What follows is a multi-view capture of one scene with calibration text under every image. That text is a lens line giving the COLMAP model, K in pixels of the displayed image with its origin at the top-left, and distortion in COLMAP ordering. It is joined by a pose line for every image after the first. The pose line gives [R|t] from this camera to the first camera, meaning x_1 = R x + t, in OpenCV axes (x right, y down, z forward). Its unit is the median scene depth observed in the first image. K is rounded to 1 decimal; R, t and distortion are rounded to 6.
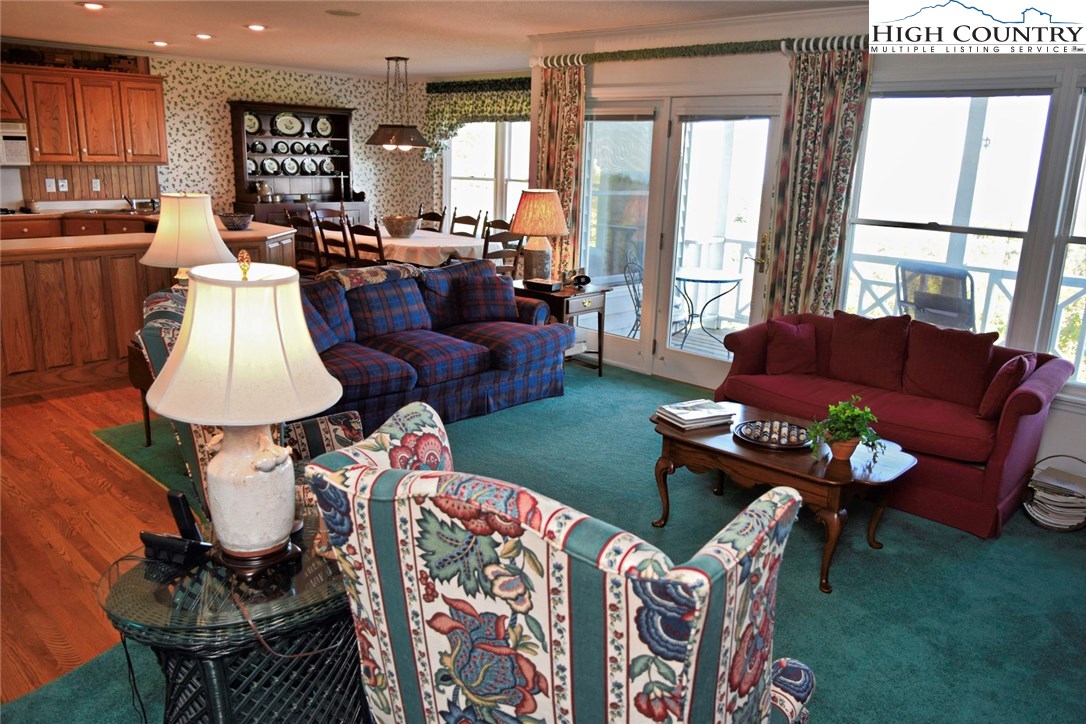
lens RADIAL K [[850.5, 0, 545.1], [0, 850.5, 361.9], [0, 0, 1]] dist [-0.024325, 0.004945]
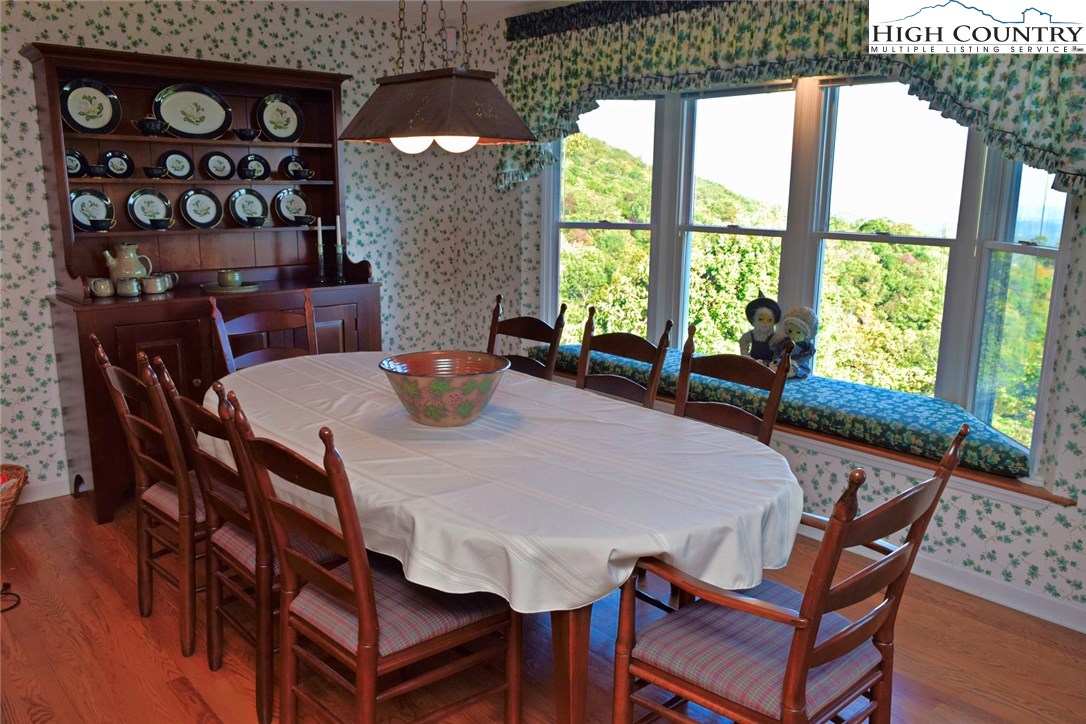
lens RADIAL K [[850.5, 0, 541.4], [0, 850.5, 362.9], [0, 0, 1]] dist [-0.024325, 0.004945]
pose [[0.997286, -0.005716, -0.073400, -0.091198], [0.003069, 0.999343, -0.036125, -0.131590], [0.073558, 0.035801, 0.996648, 0.568753]]
